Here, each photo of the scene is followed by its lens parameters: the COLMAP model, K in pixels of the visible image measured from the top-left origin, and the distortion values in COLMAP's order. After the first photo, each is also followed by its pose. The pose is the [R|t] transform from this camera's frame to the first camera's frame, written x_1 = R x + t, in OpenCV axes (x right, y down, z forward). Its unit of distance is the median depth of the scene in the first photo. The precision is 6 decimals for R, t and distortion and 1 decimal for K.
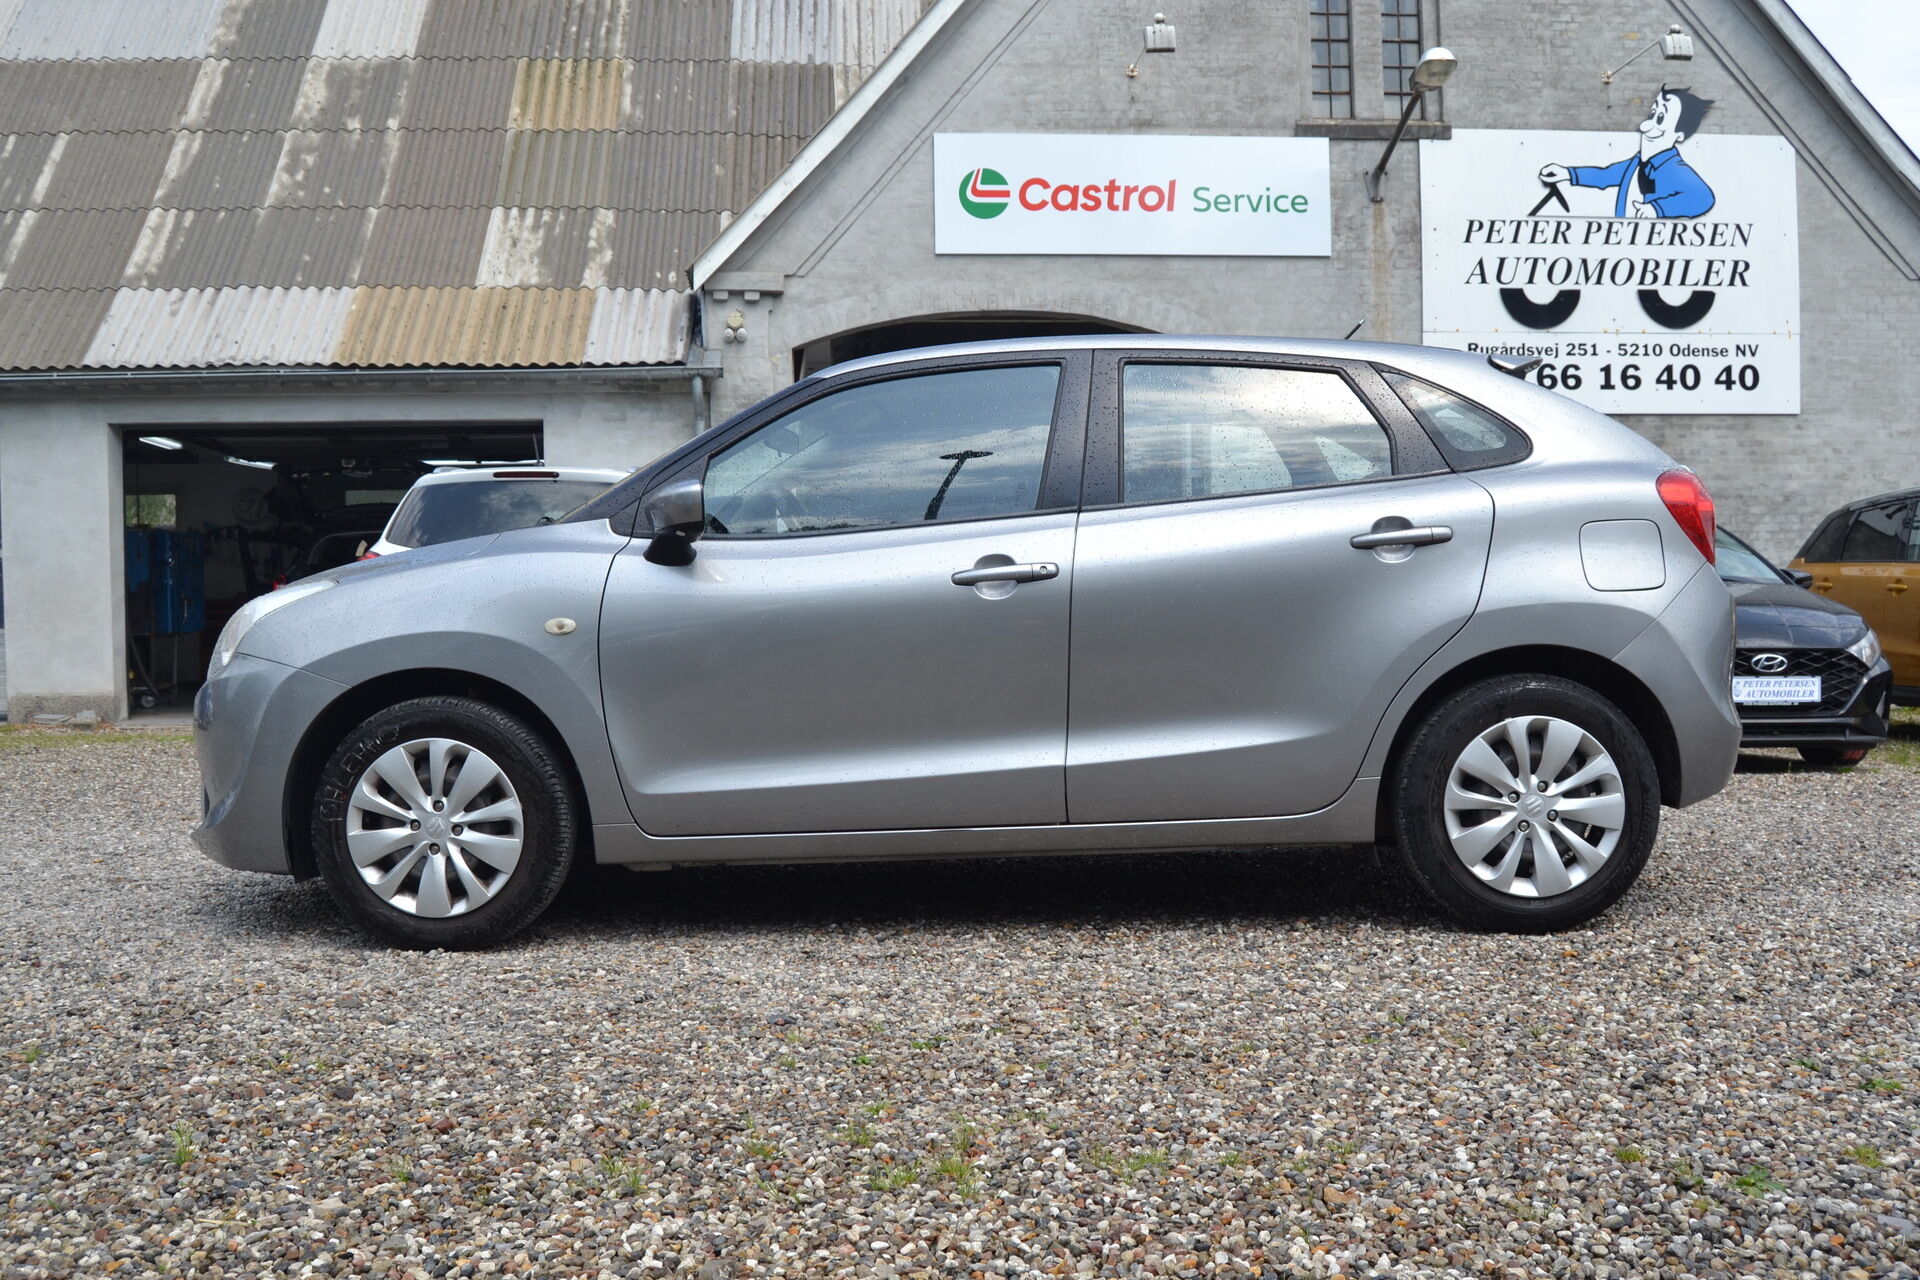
lens RADIAL K [[1764.1, 0, 963.7], [0, 1764.1, 649.3], [0, 0, 1]] dist [-0.076439, 0.000000]
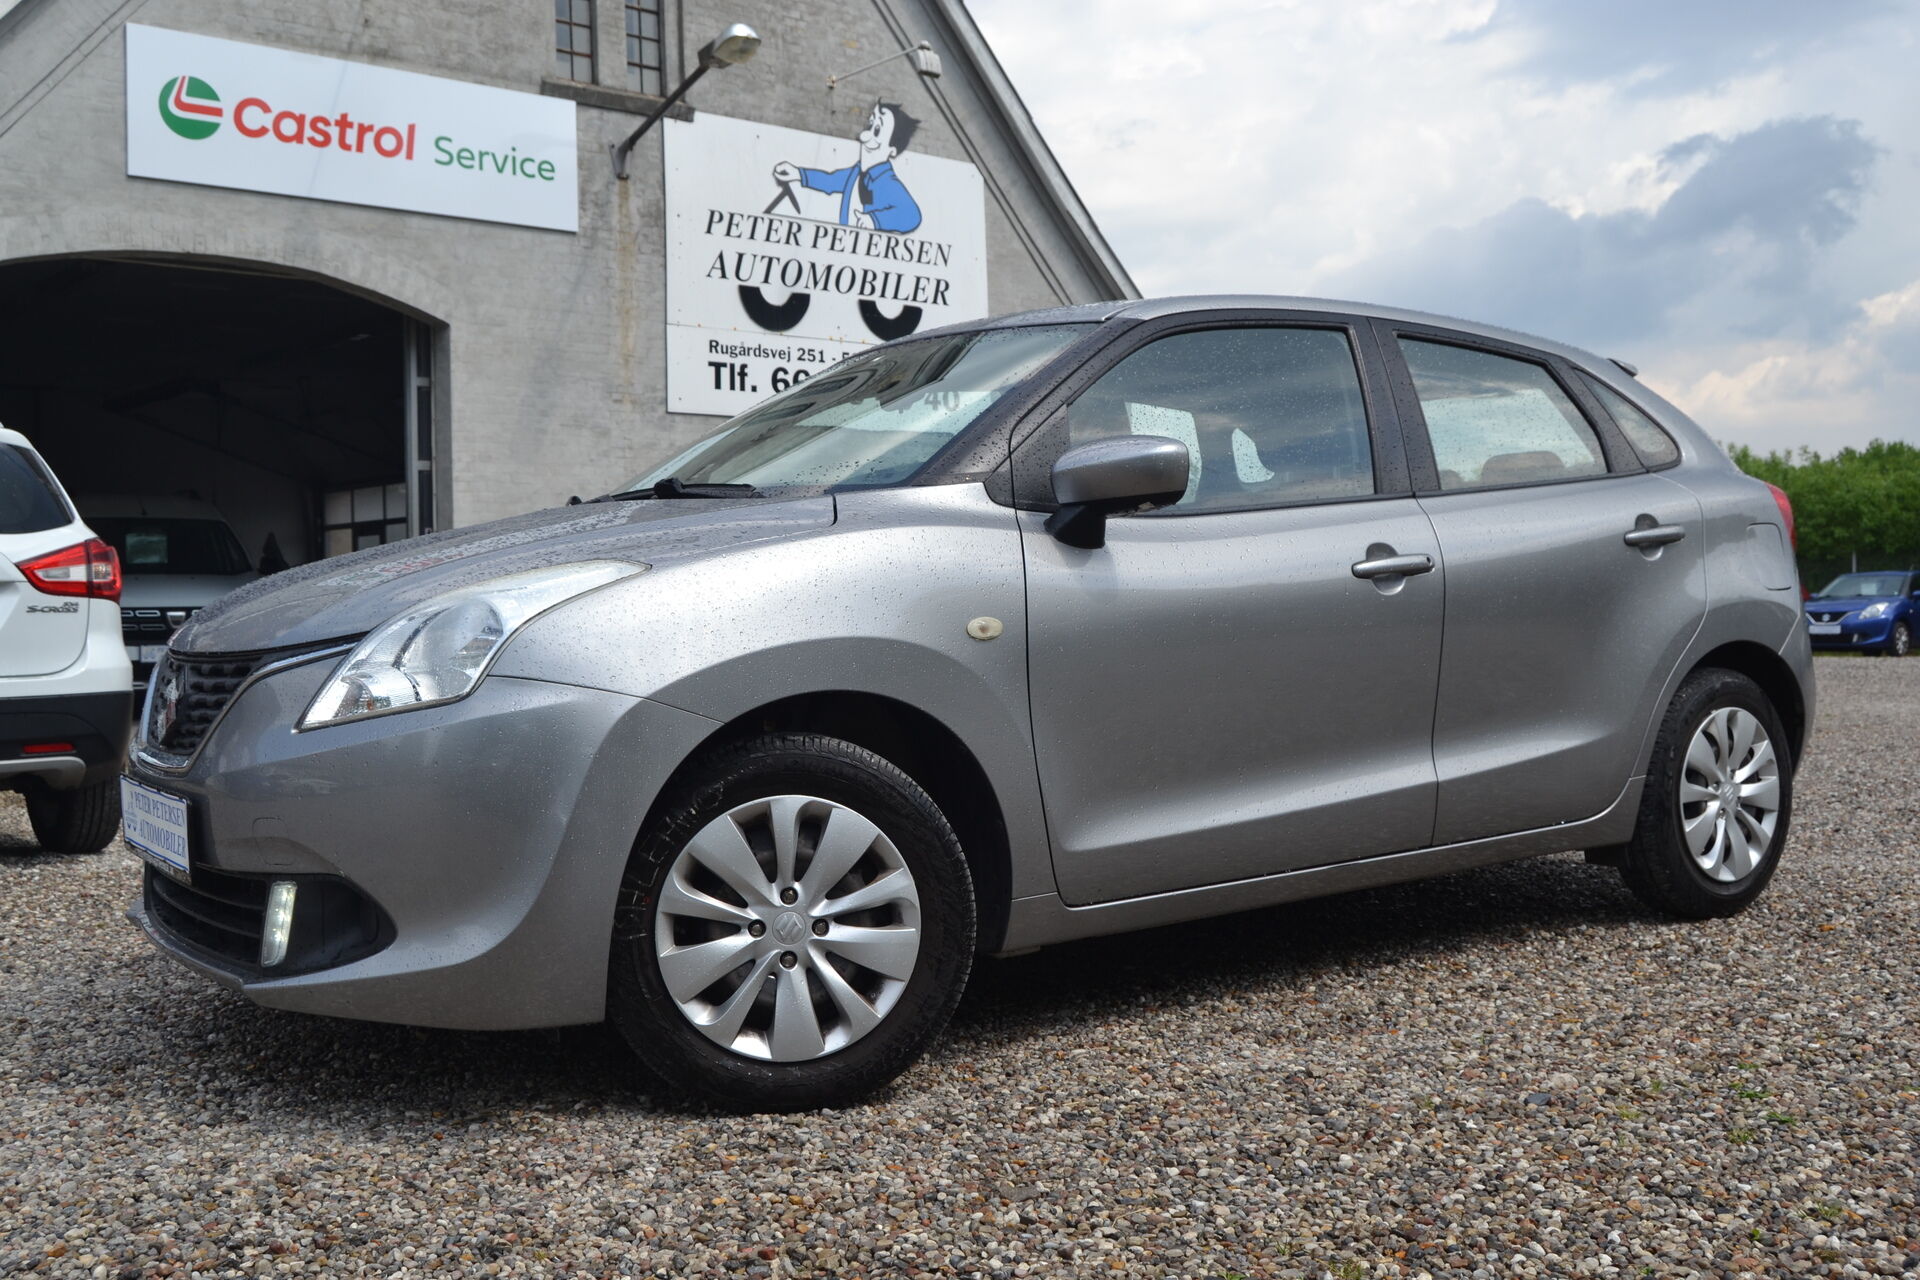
lens RADIAL K [[1868.6, 0, 967.1], [0, 1868.6, 639.5], [0, 0, 1]] dist [-0.075573, 0.000000]
pose [[0.793440, -0.010085, 0.608565, -0.216530], [0.020364, 0.999743, -0.009983, -0.000364], [-0.608308, 0.020314, 0.793441, 0.121179]]
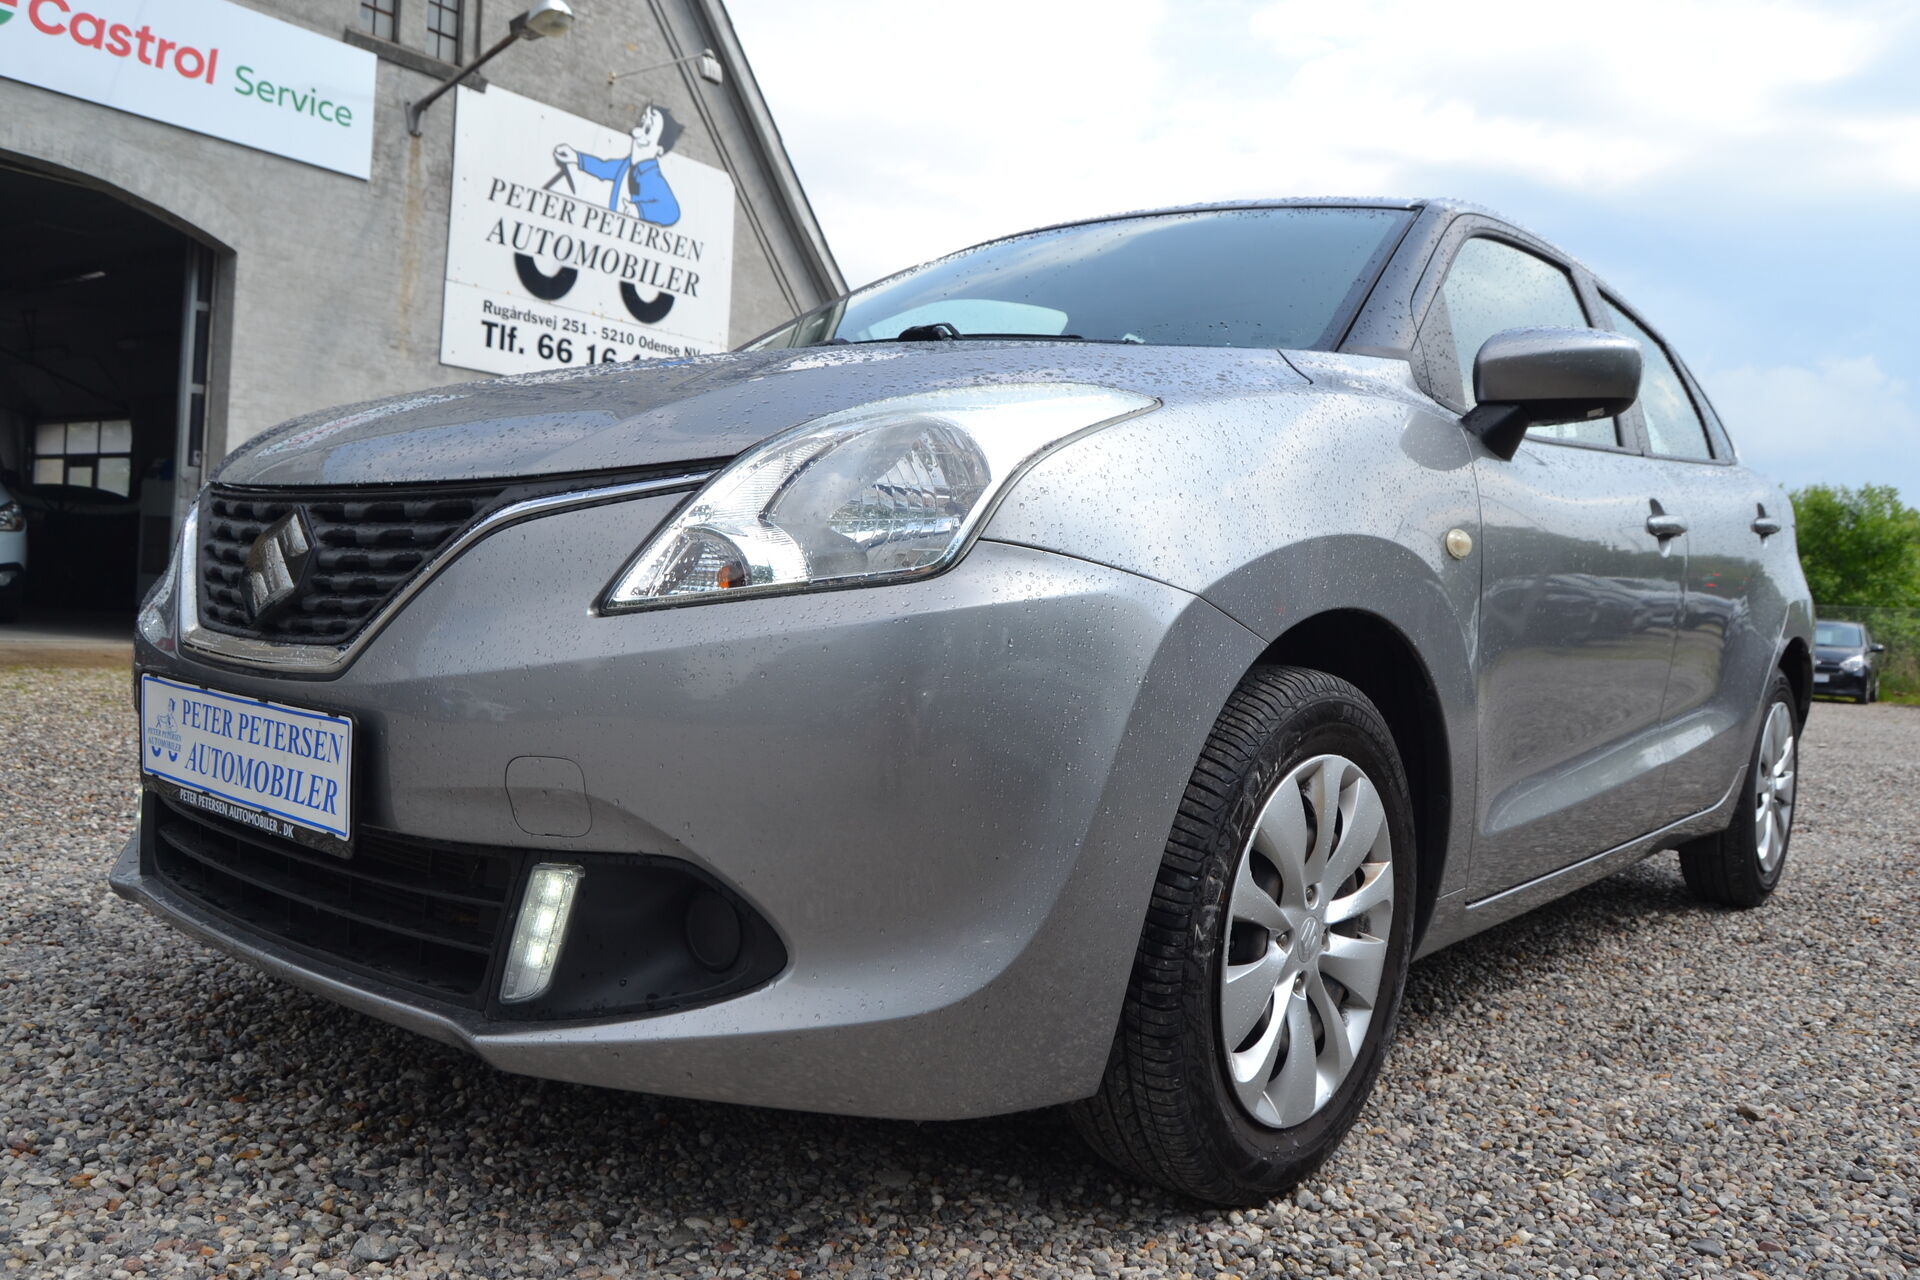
lens RADIAL K [[1515.2, 0, 958.8], [0, 1515.2, 635.8], [0, 0, 1]] dist [-0.091229, 0.026045]
pose [[0.614510, 0.029960, 0.788340, -0.214391], [-0.044631, 0.998998, -0.003176, 0.007358], [-0.787646, -0.033233, 0.615231, 0.255854]]
